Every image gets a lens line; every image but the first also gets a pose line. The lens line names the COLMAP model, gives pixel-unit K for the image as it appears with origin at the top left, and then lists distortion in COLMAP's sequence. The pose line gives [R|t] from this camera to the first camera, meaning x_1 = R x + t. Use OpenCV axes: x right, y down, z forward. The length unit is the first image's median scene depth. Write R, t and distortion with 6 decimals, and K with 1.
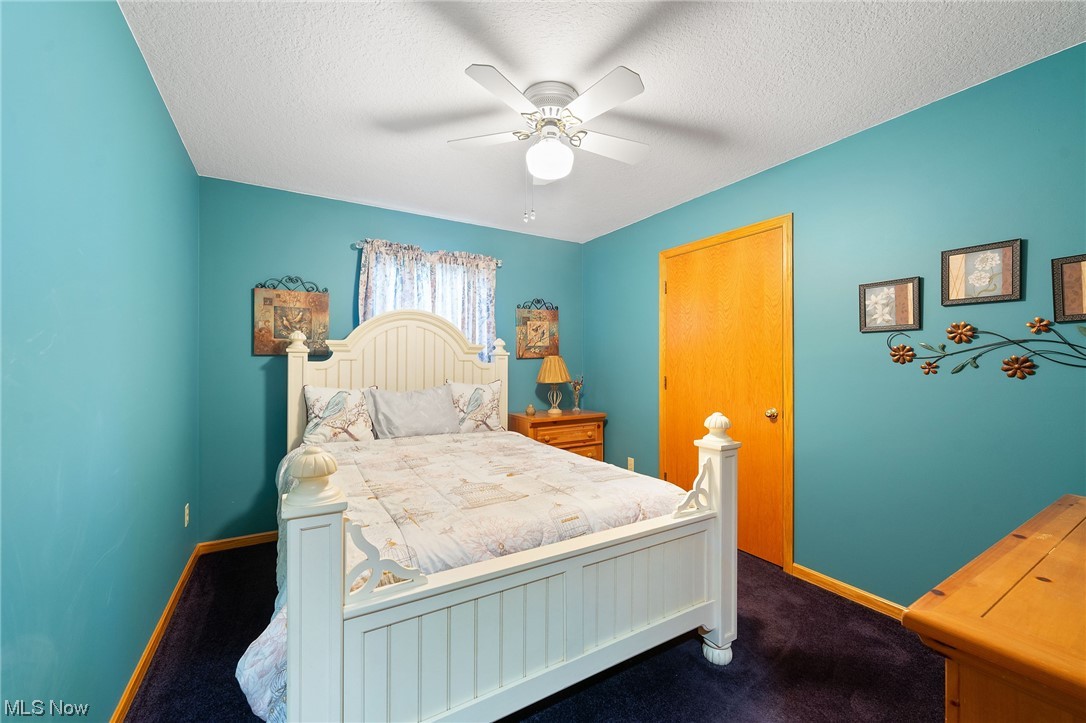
lens RADIAL K [[433.3, 0, 545.3], [0, 433.3, 361.4], [0, 0, 1]] dist [0.000945, 0.000122]
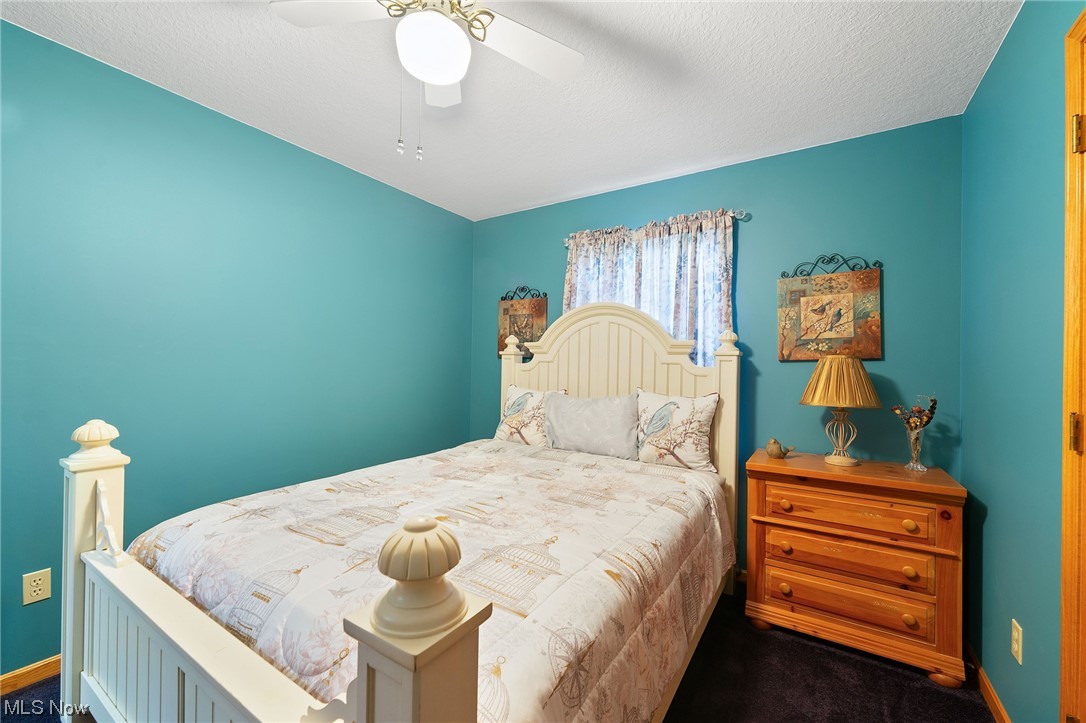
lens RADIAL K [[433.3, 0, 544.1], [0, 433.3, 360.7], [0, 0, 1]] dist [0.000945, 0.000122]
pose [[0.439718, -0.003537, -0.898129, 0.368801], [-0.011918, 0.999881, -0.009772, 0.003125], [0.898057, 0.015001, 0.439624, 0.479014]]
